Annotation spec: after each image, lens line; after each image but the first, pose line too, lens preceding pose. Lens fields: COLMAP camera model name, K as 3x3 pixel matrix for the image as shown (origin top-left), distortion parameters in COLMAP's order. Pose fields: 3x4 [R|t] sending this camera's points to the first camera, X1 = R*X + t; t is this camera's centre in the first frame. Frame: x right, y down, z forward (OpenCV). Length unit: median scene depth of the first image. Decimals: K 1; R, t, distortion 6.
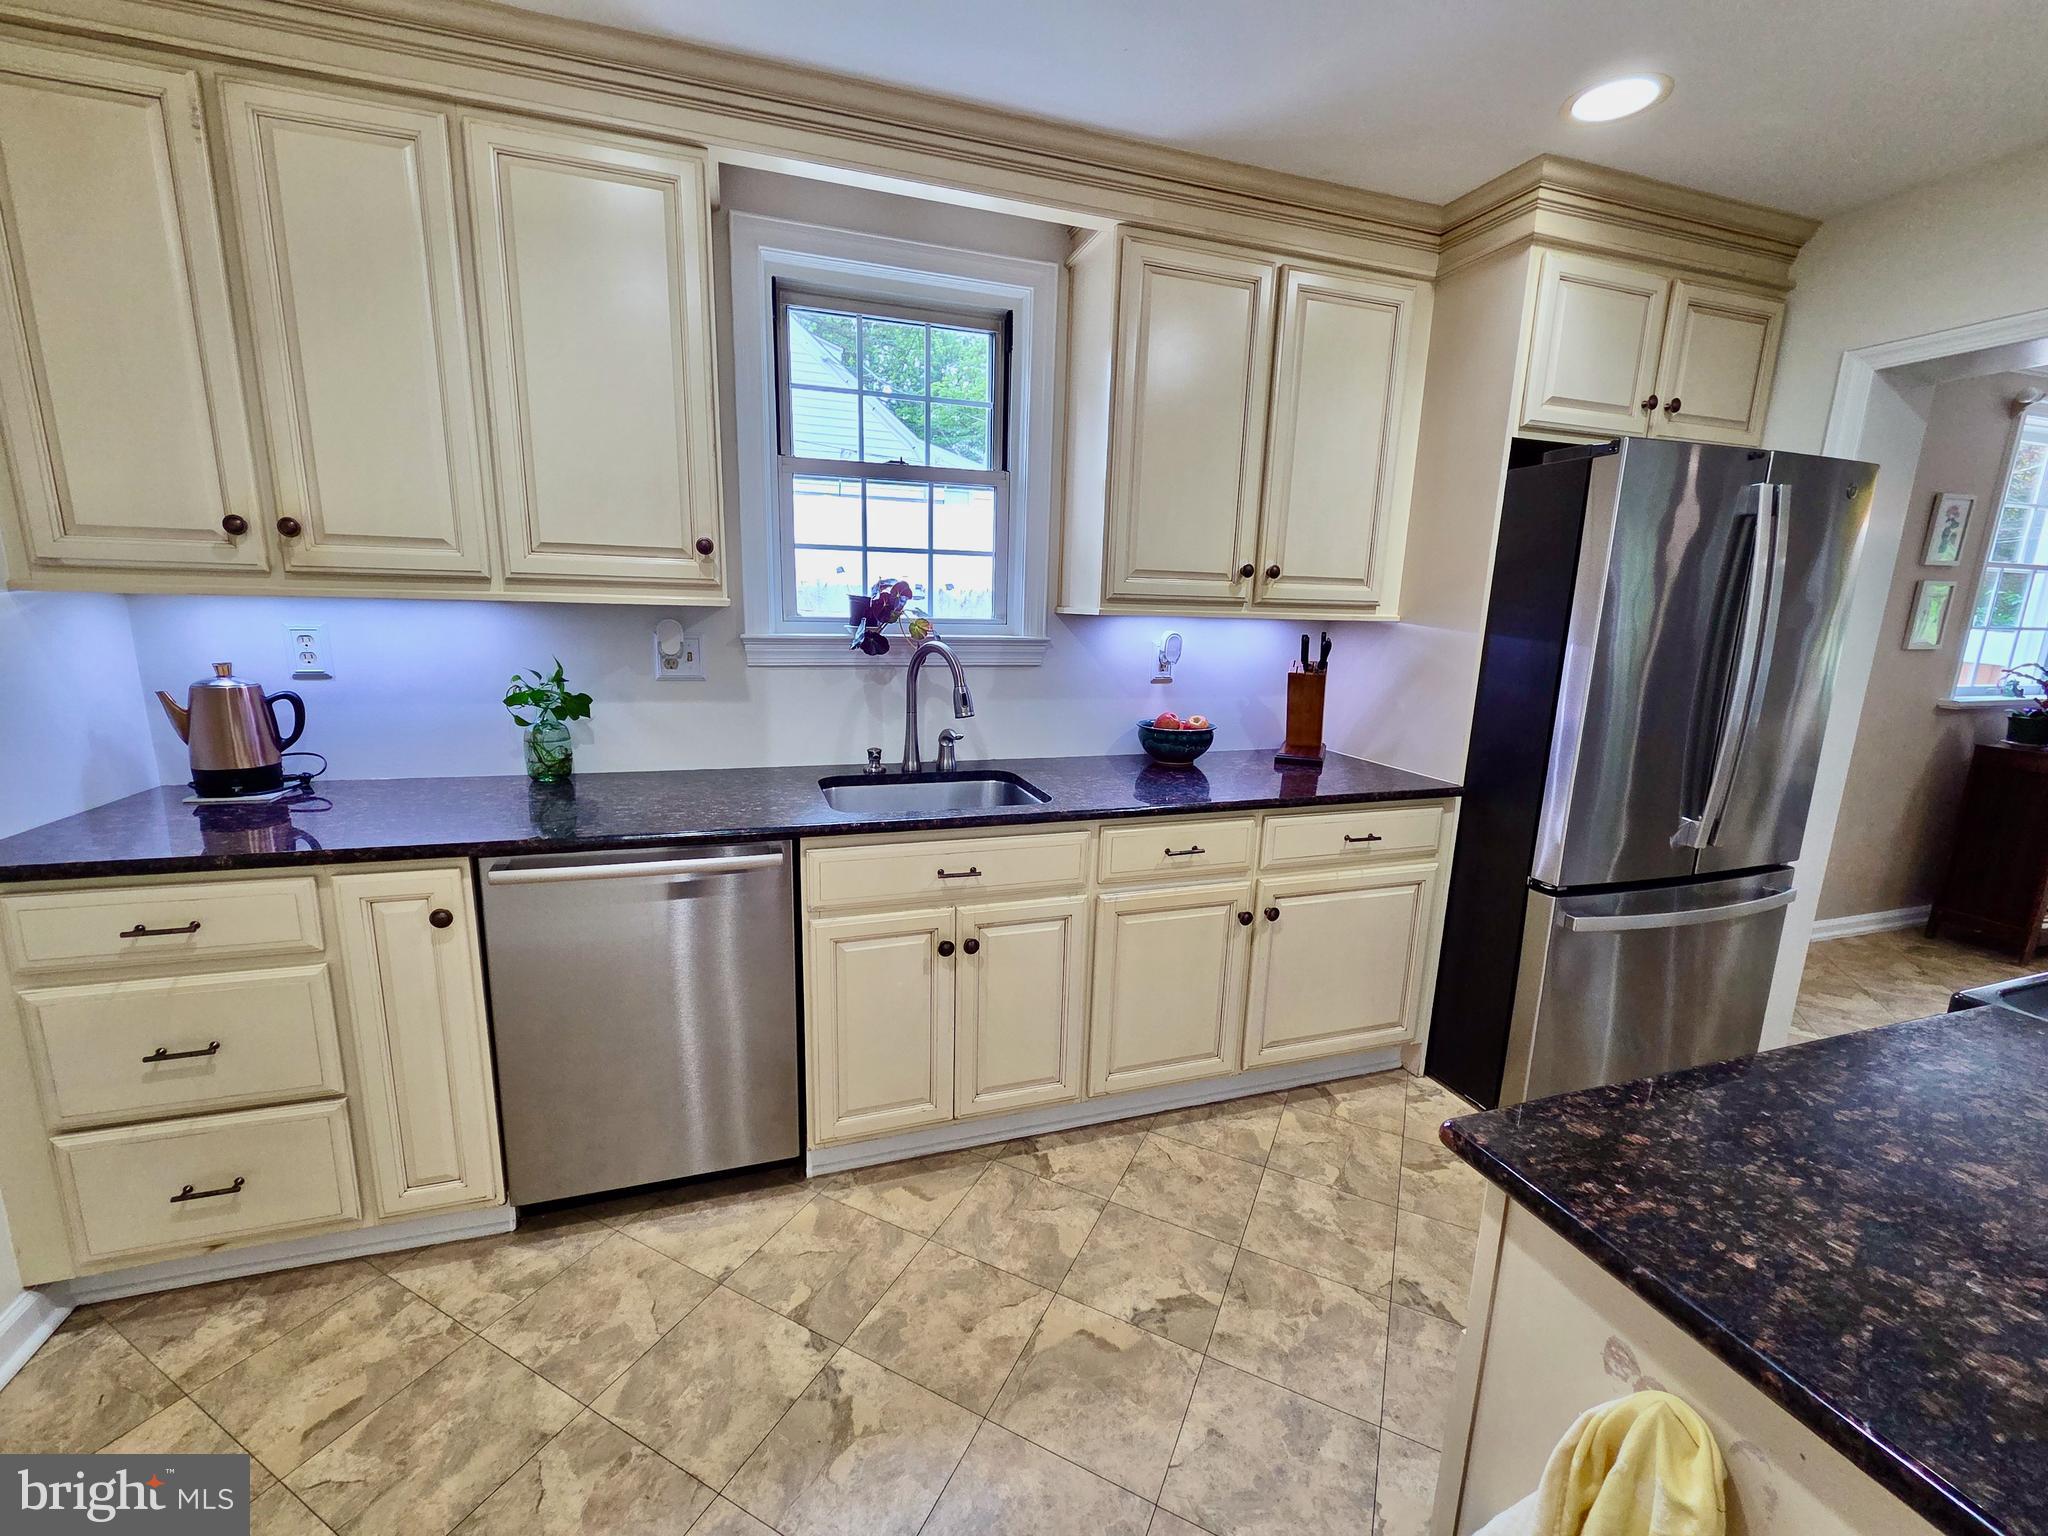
lens RADIAL K [[840.4, 0, 1014.3], [0, 840.4, 773.9], [0, 0, 1]] dist [0.000621, -0.002232]
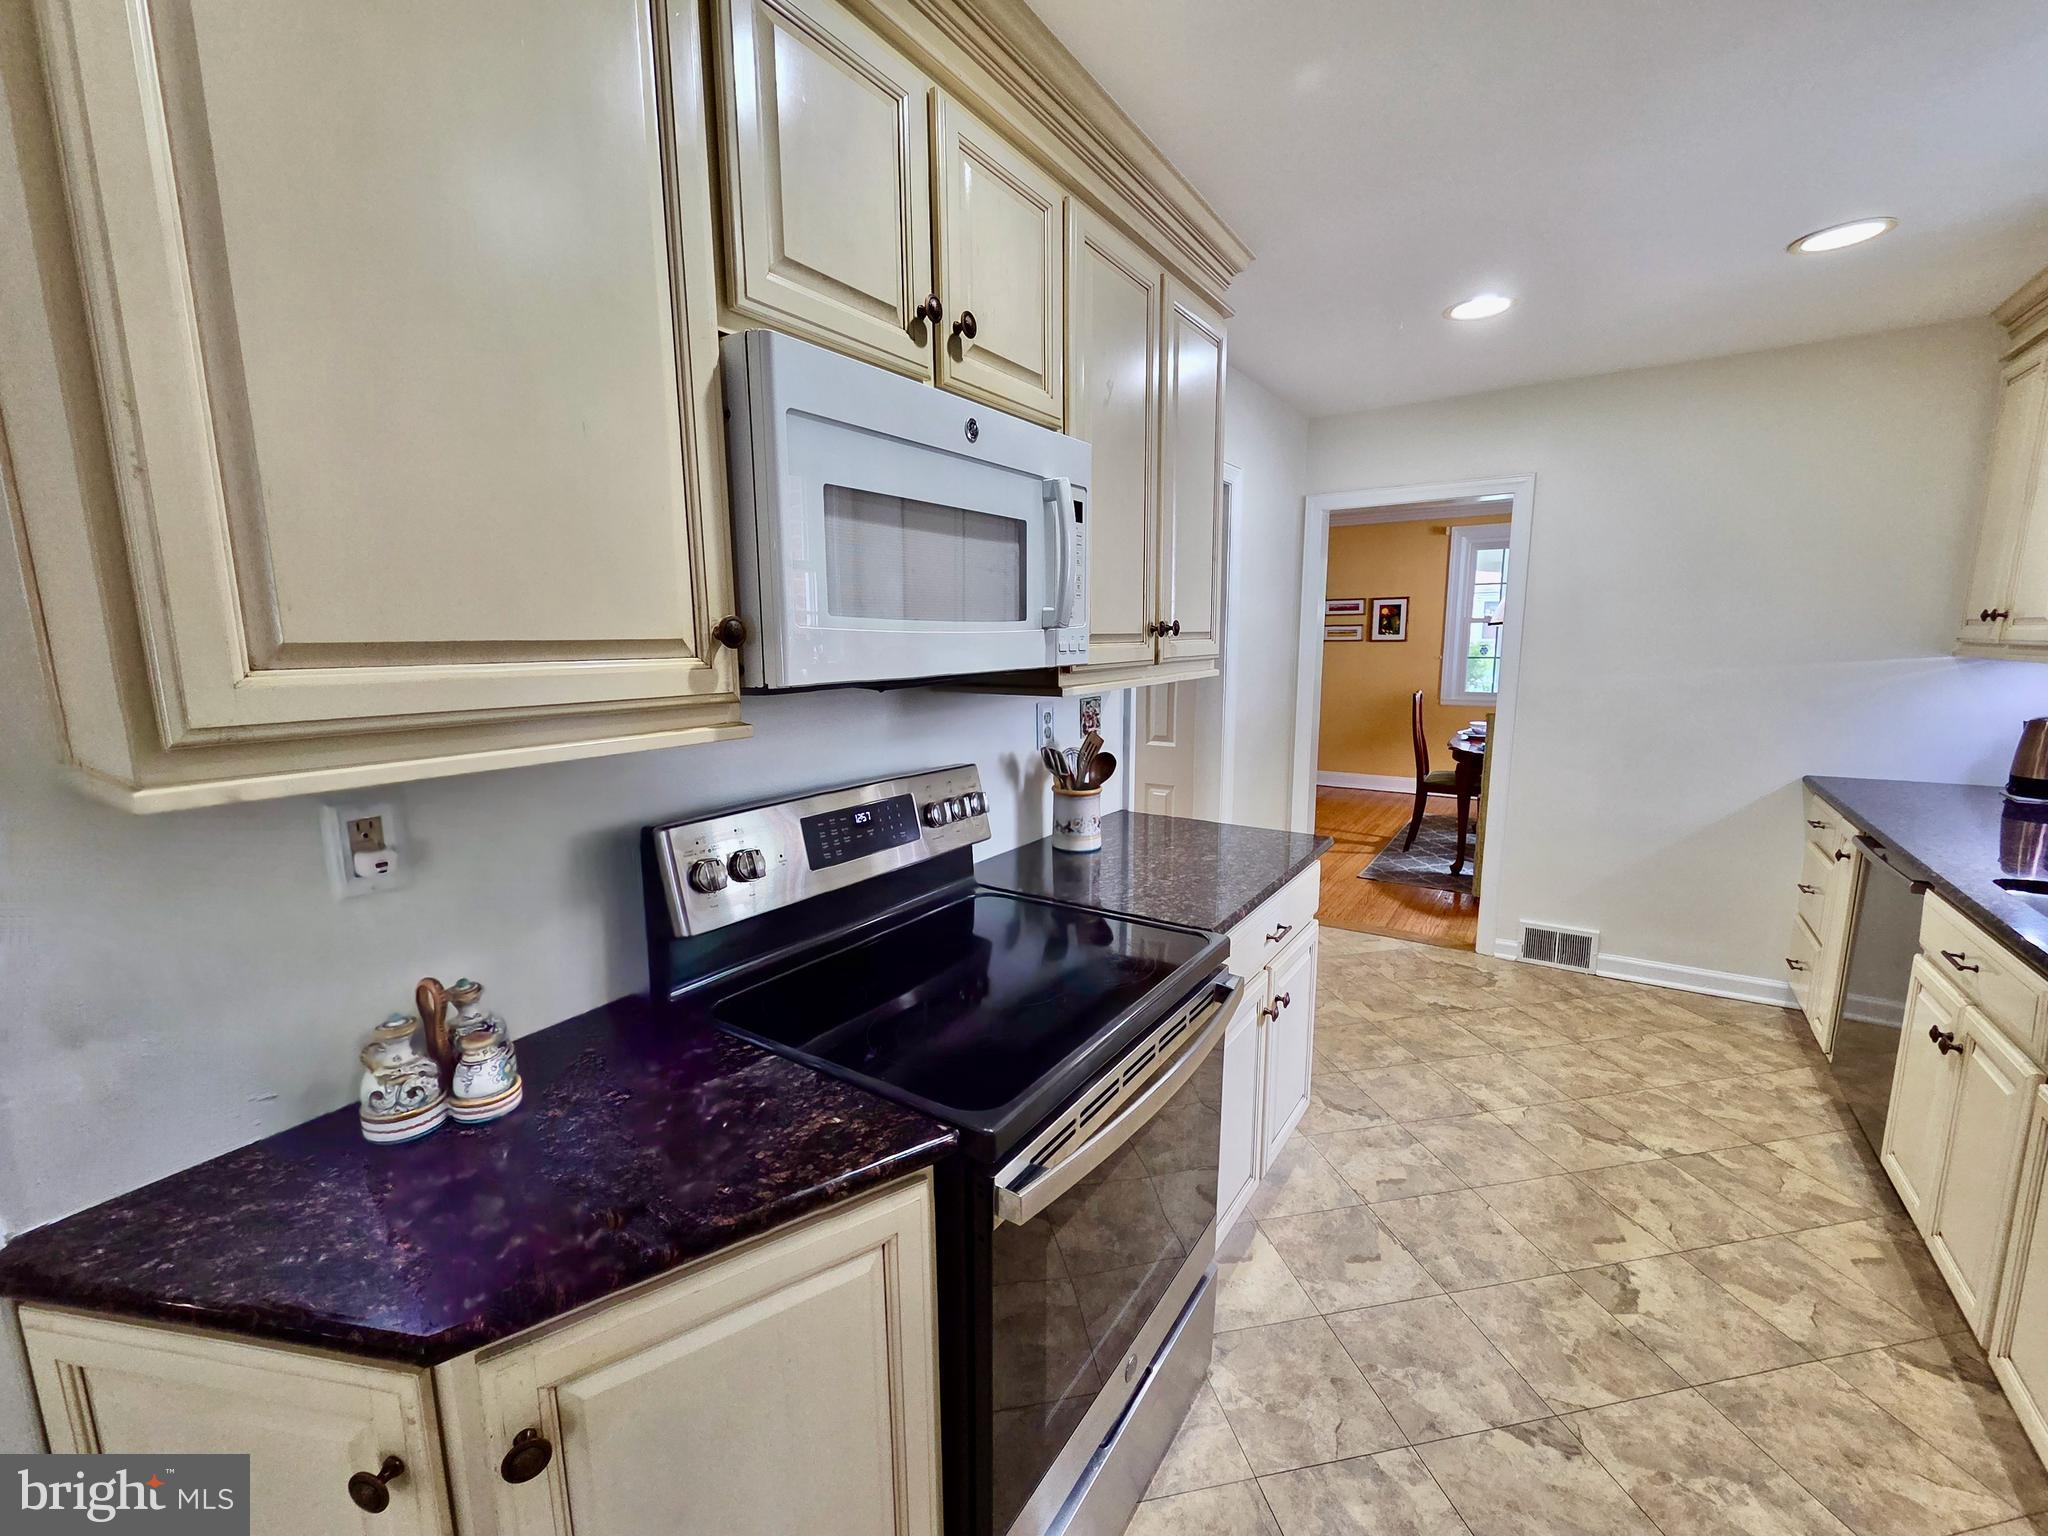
lens RADIAL K [[840.4, 0, 1014.3], [0, 840.4, 773.9], [0, 0, 1]] dist [0.000621, -0.002232]
pose [[-0.795886, 0.085969, -0.599312, 1.176636], [-0.127275, 0.943992, 0.304433, -0.203489], [0.591918, 0.318572, -0.740368, 0.918520]]
